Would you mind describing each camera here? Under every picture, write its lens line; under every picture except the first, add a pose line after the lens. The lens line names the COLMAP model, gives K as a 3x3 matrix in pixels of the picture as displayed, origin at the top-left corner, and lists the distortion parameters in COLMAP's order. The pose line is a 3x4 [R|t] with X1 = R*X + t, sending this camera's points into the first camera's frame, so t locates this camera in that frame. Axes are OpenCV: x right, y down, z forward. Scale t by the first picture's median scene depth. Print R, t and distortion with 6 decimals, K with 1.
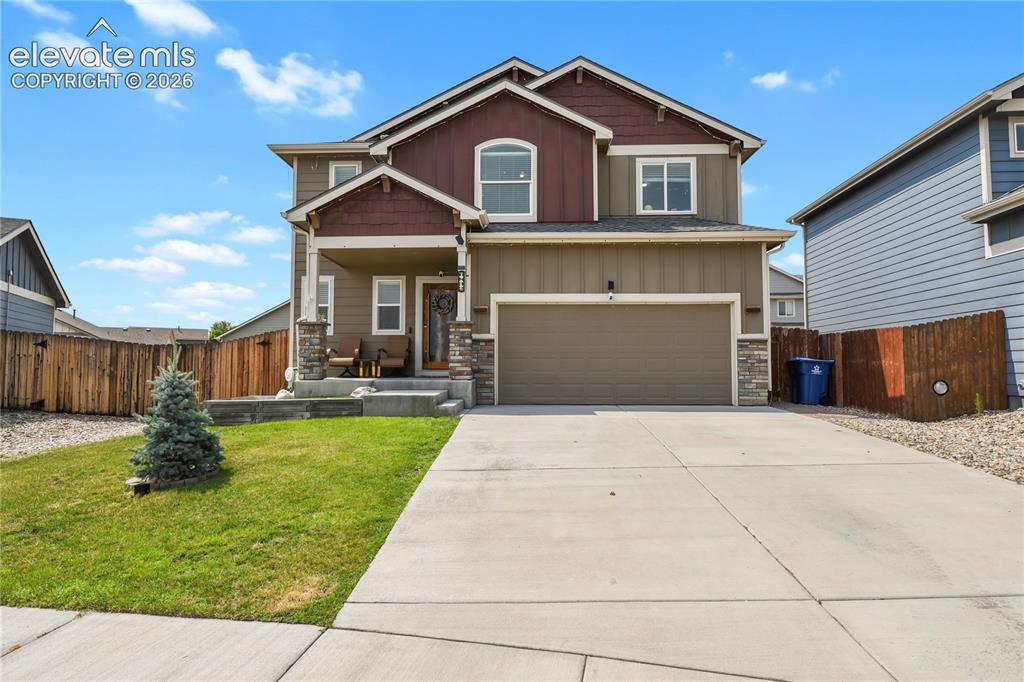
lens RADIAL K [[527.6, 0, 518.8], [0, 527.6, 344.7], [0, 0, 1]] dist [-0.001655, -0.002937]
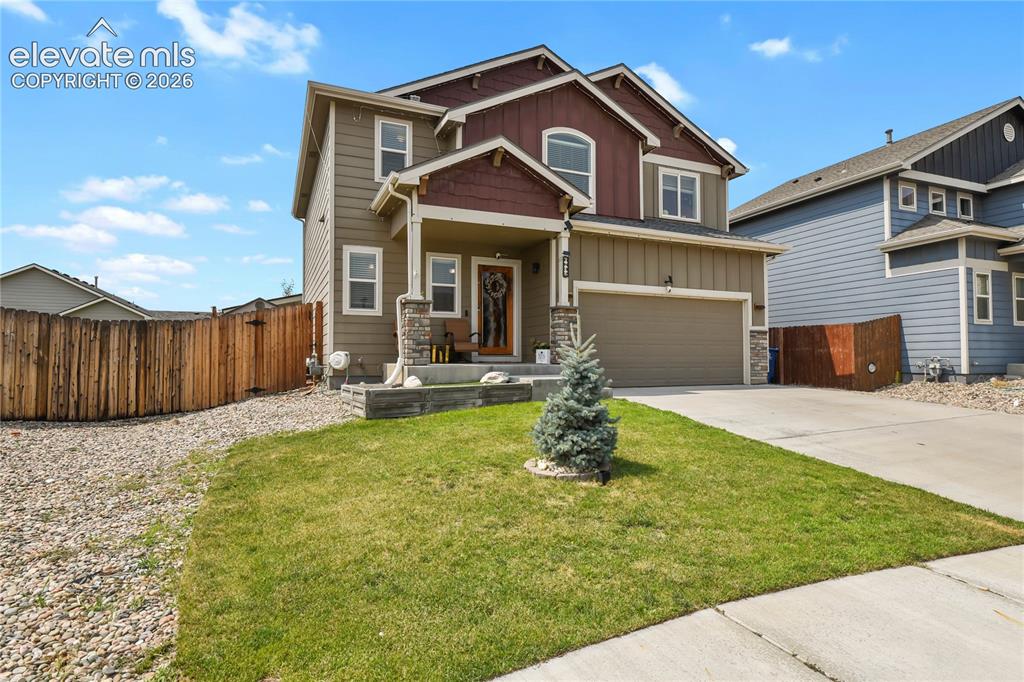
lens RADIAL K [[536.8, 0, 516.0], [0, 536.8, 345.6], [0, 0, 1]] dist [-0.001661, -0.000794]
pose [[0.900862, 0.010046, 0.433990, -0.580584], [-0.018629, 0.999706, 0.015529, 0.014916], [-0.433706, -0.022074, 0.900784, 0.104217]]
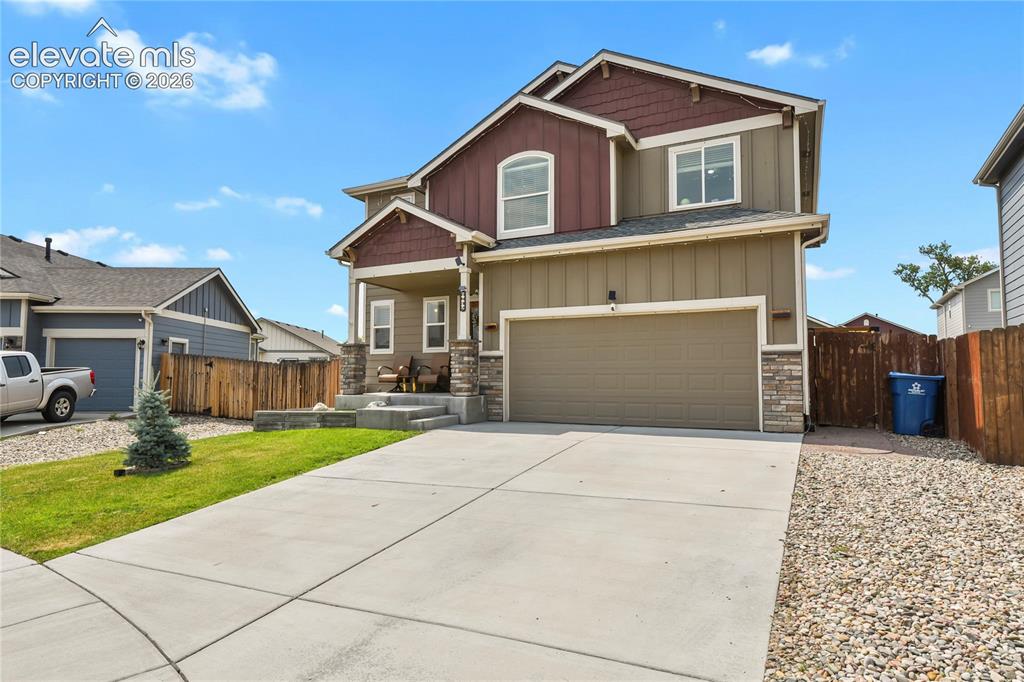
lens RADIAL K [[580.6, 0, 520.2], [0, 580.6, 344.1], [0, 0, 1]] dist [0.008367, -0.000627]
pose [[0.908543, -0.024550, -0.417069, 0.424549], [0.018148, 0.999649, -0.019309, -0.010330], [0.417397, 0.009974, 0.908670, 0.010745]]
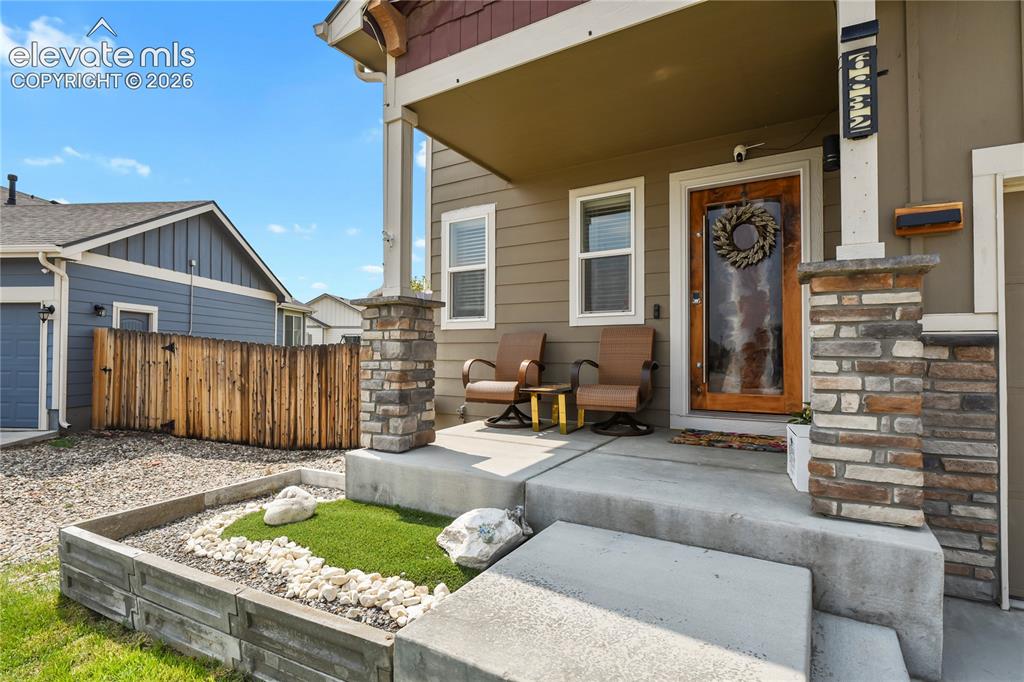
lens RADIAL K [[494.9, 0, 520.7], [0, 494.9, 344.0], [0, 0, 1]] dist [-0.005910, -0.005633]
pose [[0.875004, -0.005180, -0.484088, -0.123427], [0.019960, 0.999479, 0.025382, -0.015478], [0.483704, -0.031872, 0.874651, 0.667631]]
